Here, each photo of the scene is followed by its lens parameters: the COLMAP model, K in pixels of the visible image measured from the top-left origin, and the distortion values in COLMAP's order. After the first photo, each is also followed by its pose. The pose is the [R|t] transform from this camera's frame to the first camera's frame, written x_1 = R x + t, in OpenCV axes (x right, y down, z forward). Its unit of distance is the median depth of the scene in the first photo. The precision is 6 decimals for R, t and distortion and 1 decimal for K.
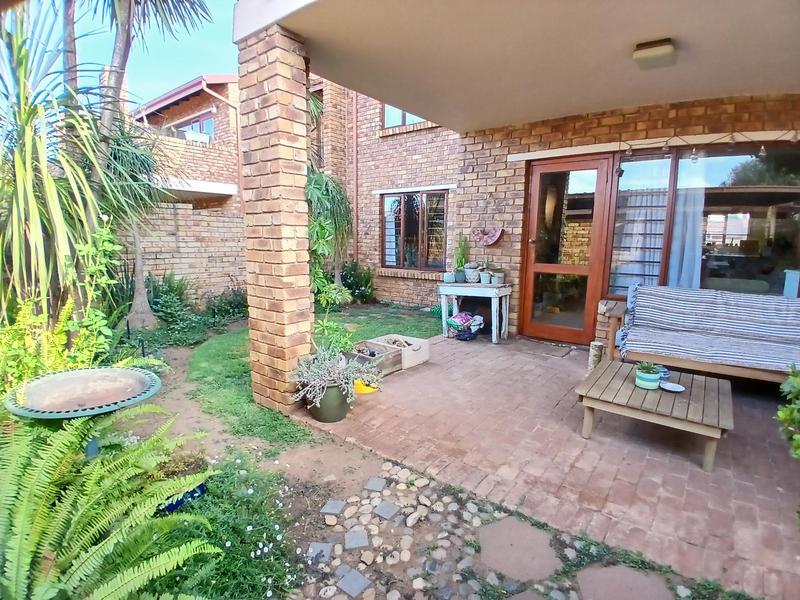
lens RADIAL K [[396.1, 0, 400.0], [0, 396.1, 300.0], [0, 0, 1]] dist [0.002315, -0.049467]
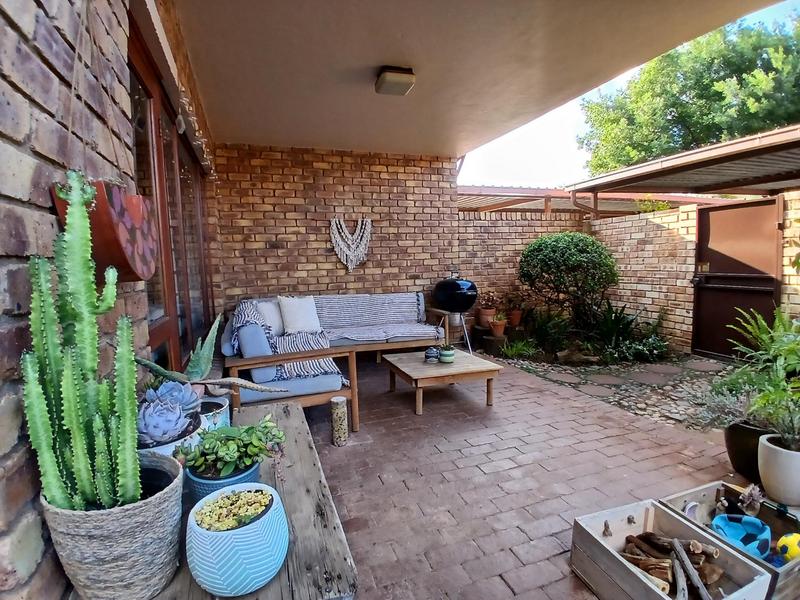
lens RADIAL K [[396.1, 0, 400.0], [0, 396.1, 300.0], [0, 0, 1]] dist [0.002315, -0.049467]
pose [[-0.847782, -0.036235, 0.529105, 0.019460], [0.106800, 0.965560, 0.237251, -0.132022], [-0.519479, 0.257646, -0.814715, 0.846172]]
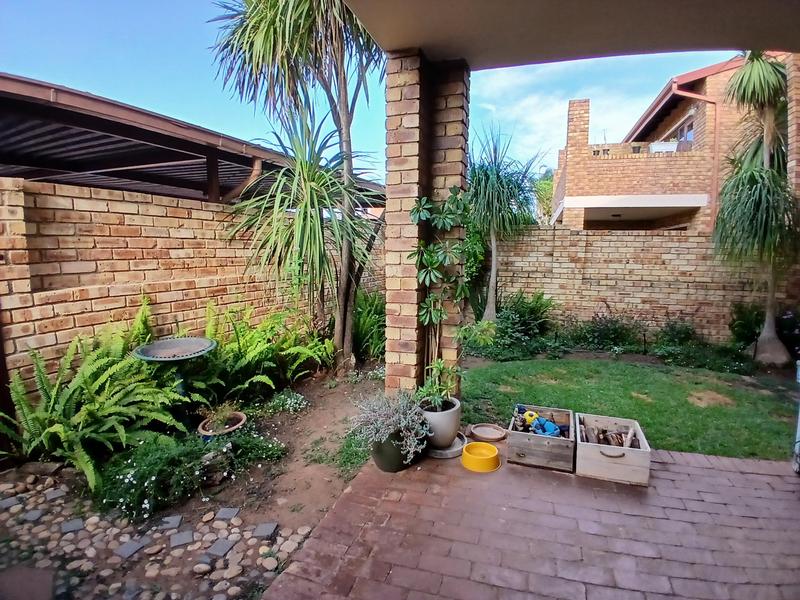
lens RADIAL K [[396.1, 0, 400.0], [0, 396.1, 300.0], [0, 0, 1]] dist [0.002315, -0.049467]
pose [[0.347746, 0.107738, -0.931378, 0.279754], [-0.147317, 0.987316, 0.059205, -0.056571], [0.925943, 0.116620, 0.359206, 0.293783]]
